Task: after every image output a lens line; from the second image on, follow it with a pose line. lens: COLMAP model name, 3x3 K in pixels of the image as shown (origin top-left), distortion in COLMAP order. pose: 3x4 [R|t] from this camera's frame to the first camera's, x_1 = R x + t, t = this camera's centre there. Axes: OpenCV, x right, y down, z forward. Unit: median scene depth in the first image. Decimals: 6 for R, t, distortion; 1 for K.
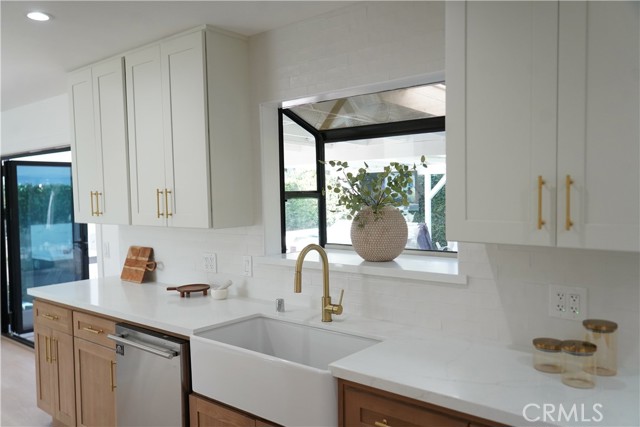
lens RADIAL K [[504.3, 0, 320.0], [0, 504.3, 213.5], [0, 0, 1]] dist [0.041033, 0.000228]
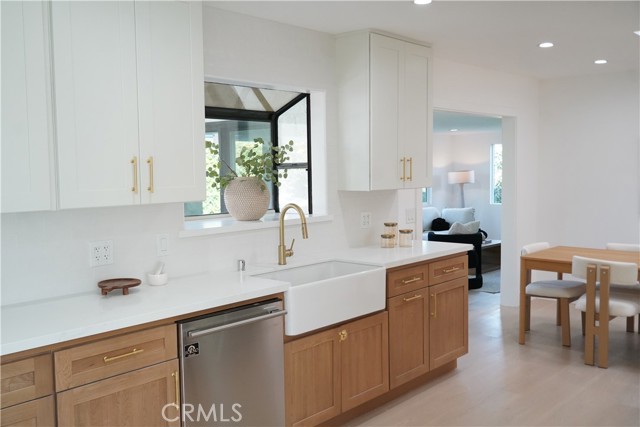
lens RADIAL K [[622.5, 0, 320.0], [0, 622.5, 213.5], [0, 0, 1]] dist [0.126665, -0.001762]
pose [[0.038697, -0.054583, 0.997759, -1.599261], [0.060901, 0.996780, 0.052168, 0.004771], [-0.997393, 0.058746, 0.041896, 0.848887]]
